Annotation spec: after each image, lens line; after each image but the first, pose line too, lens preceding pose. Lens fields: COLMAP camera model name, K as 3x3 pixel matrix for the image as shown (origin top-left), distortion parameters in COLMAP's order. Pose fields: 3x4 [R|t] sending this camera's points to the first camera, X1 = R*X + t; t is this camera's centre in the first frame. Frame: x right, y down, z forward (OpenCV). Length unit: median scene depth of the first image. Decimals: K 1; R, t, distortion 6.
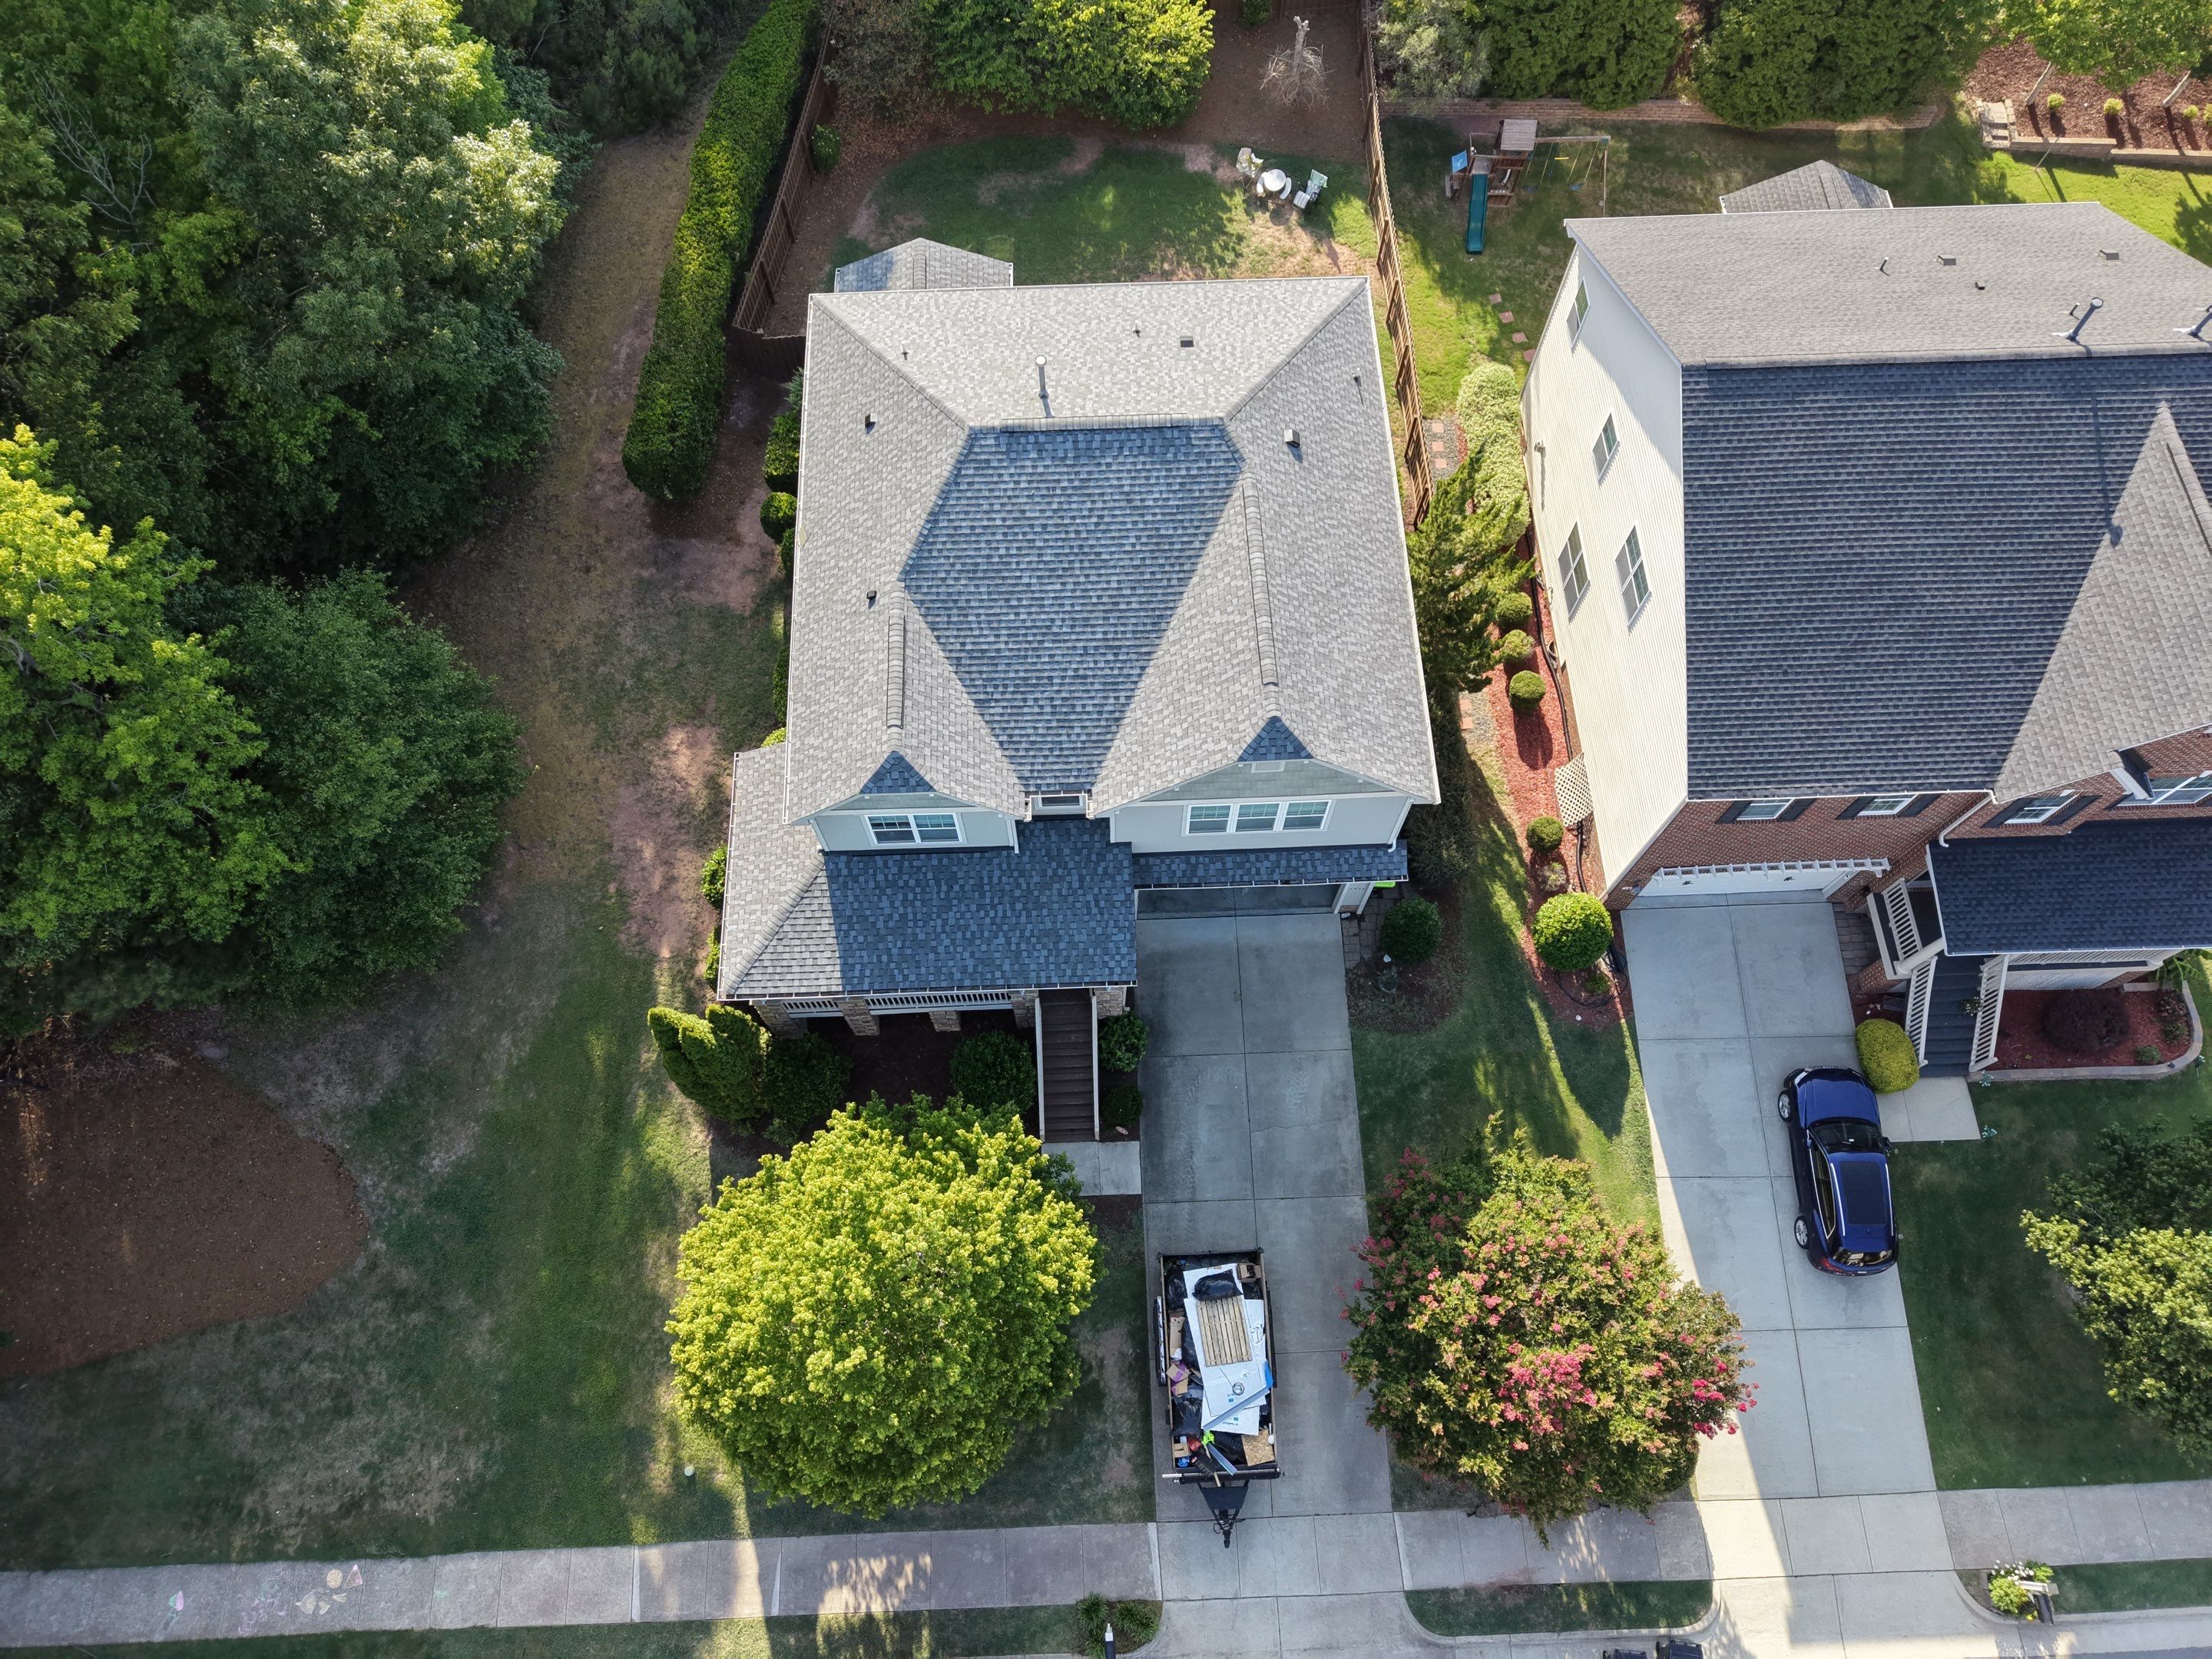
lens RADIAL K [[1481.1, 0, 1107.4], [0, 1481.1, 828.3], [0, 0, 1]] dist [0.012040, -0.007962]
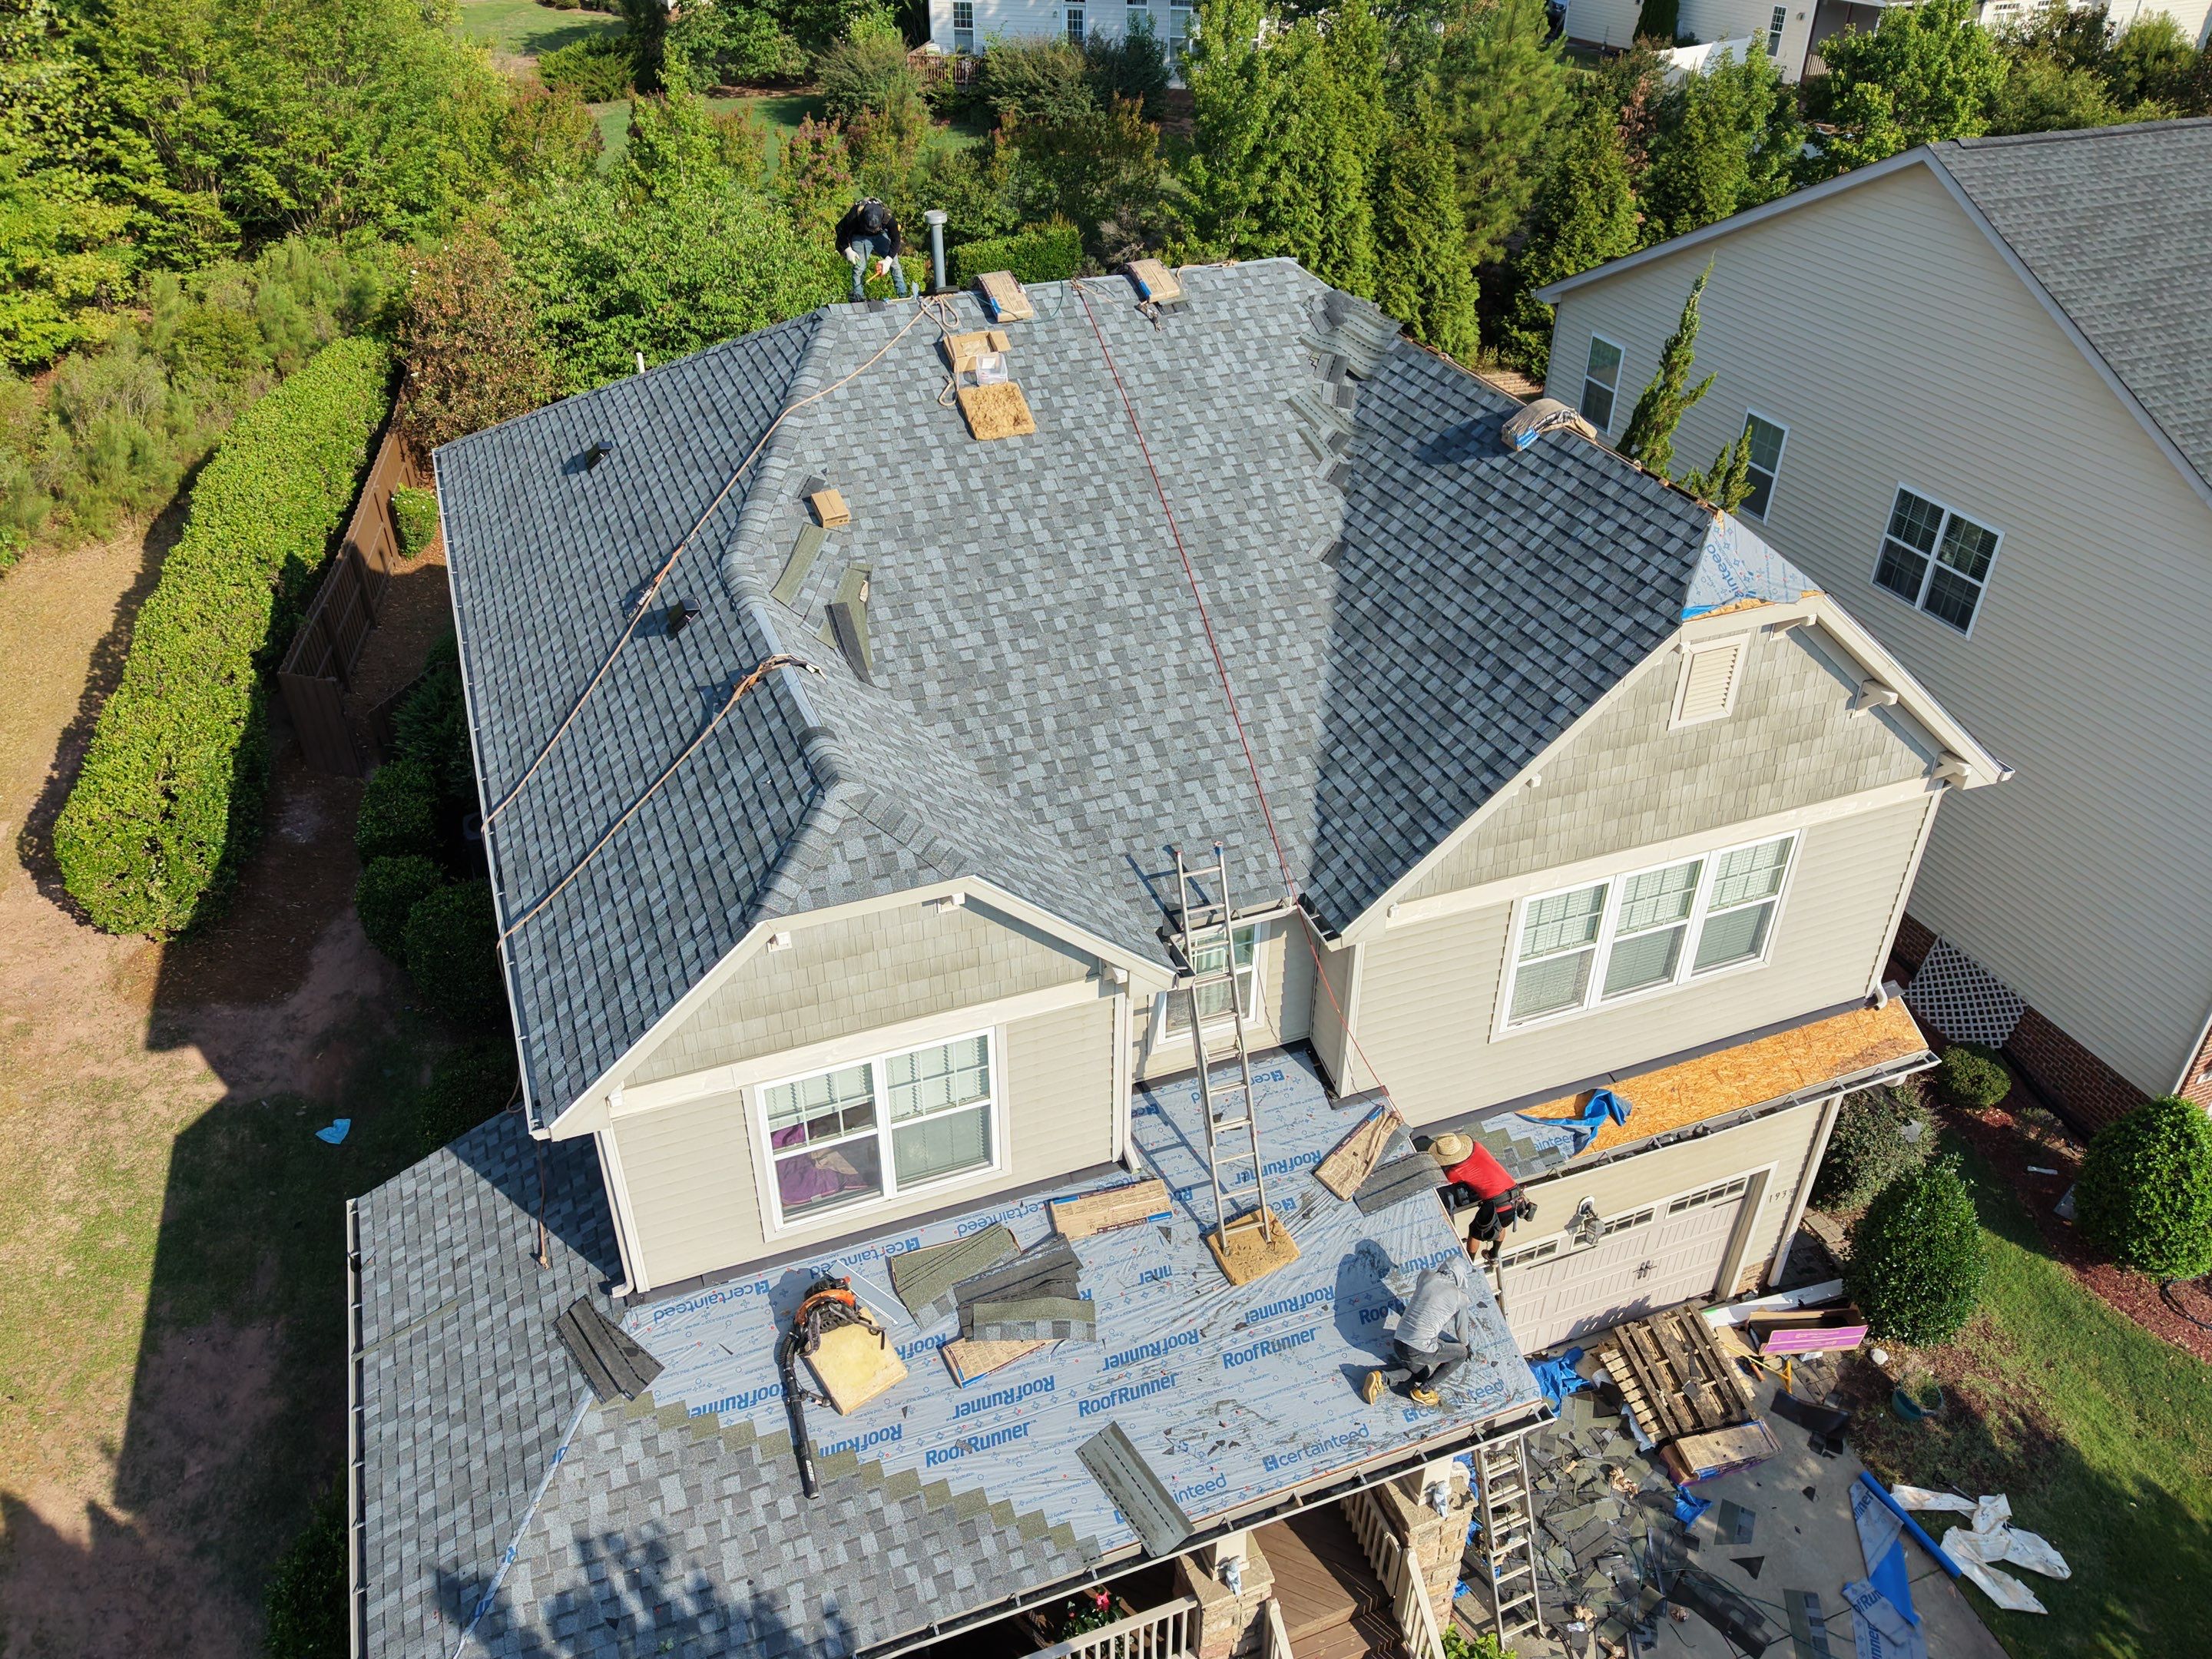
lens RADIAL K [[1635.7, 0, 1106.0], [0, 1635.7, 829.5], [0, 0, 1]] dist [0.005711, -0.015814]
pose [[0.945625, -0.179051, 0.271541, -0.157742], [0.297923, 0.811810, -0.502201, 0.146732], [-0.130520, 0.555792, 0.821011, 0.539730]]
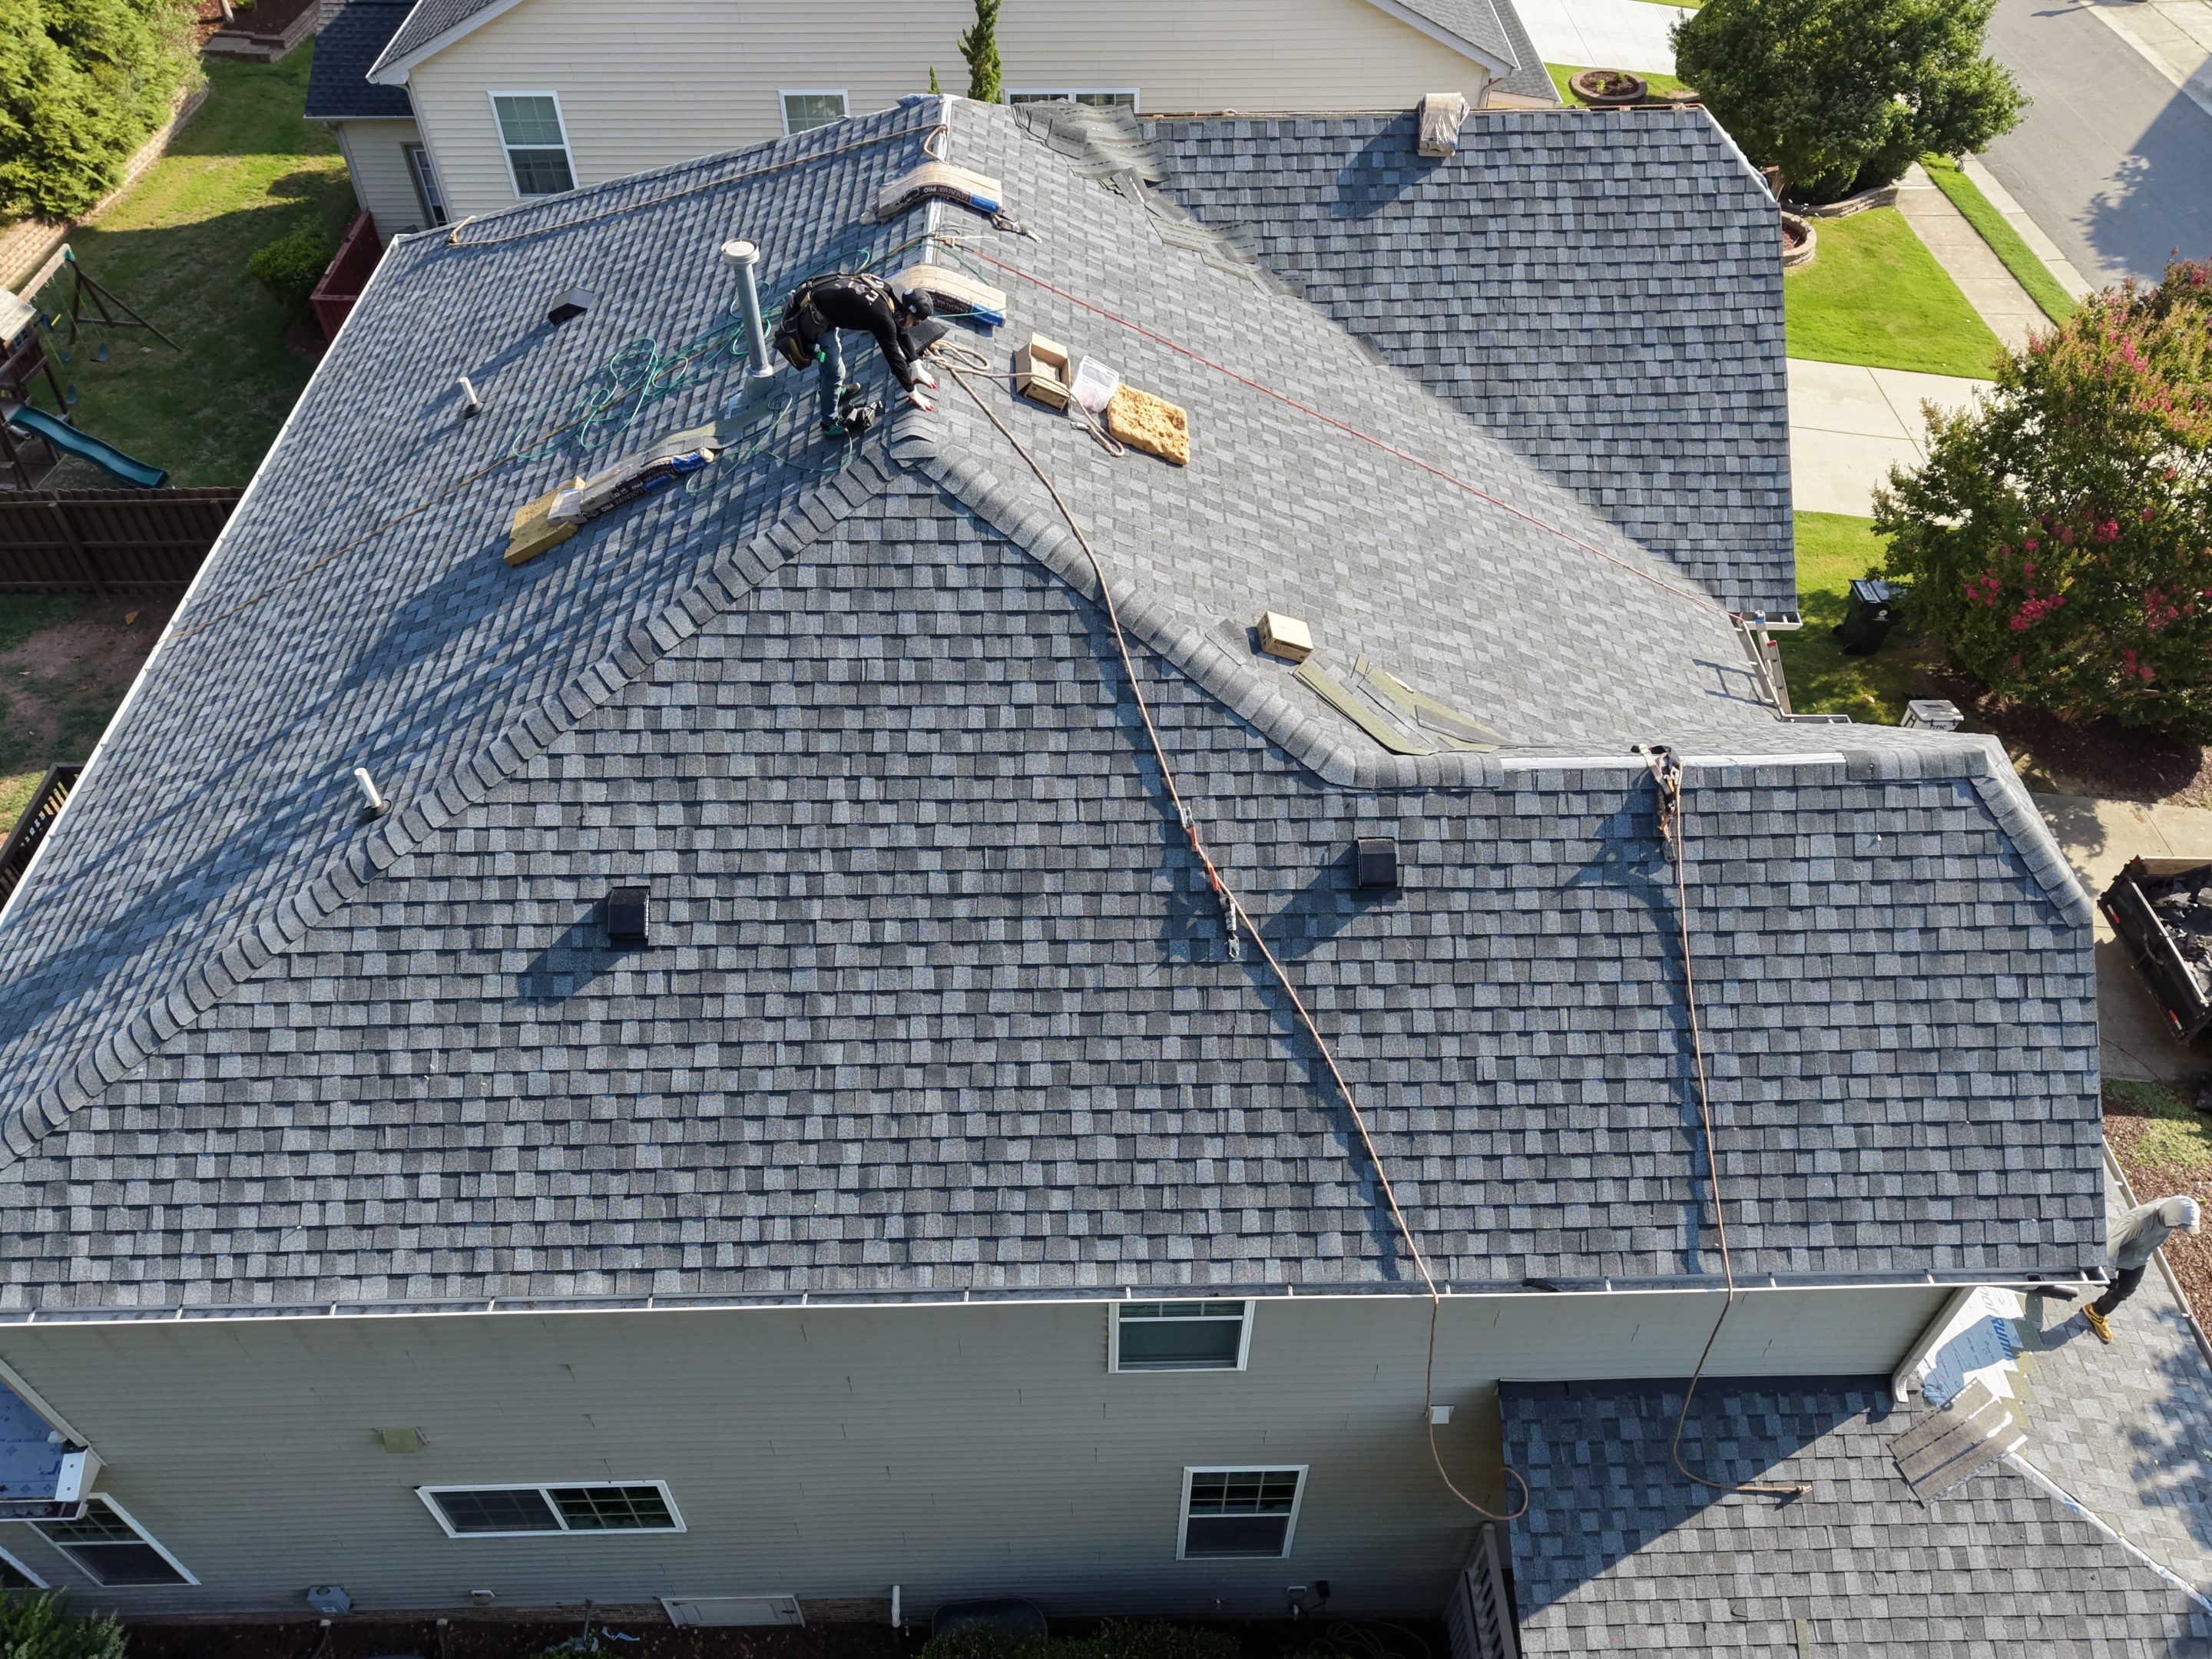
lens RADIAL K [[1635.7, 0, 1106.0], [0, 1635.7, 829.5], [0, 0, 1]] dist [0.005711, -0.015814]
pose [[0.028267, -0.726644, 0.686432, -0.332231], [0.923615, 0.281604, 0.260066, -0.262539], [-0.382277, 0.626648, 0.679100, 0.684800]]
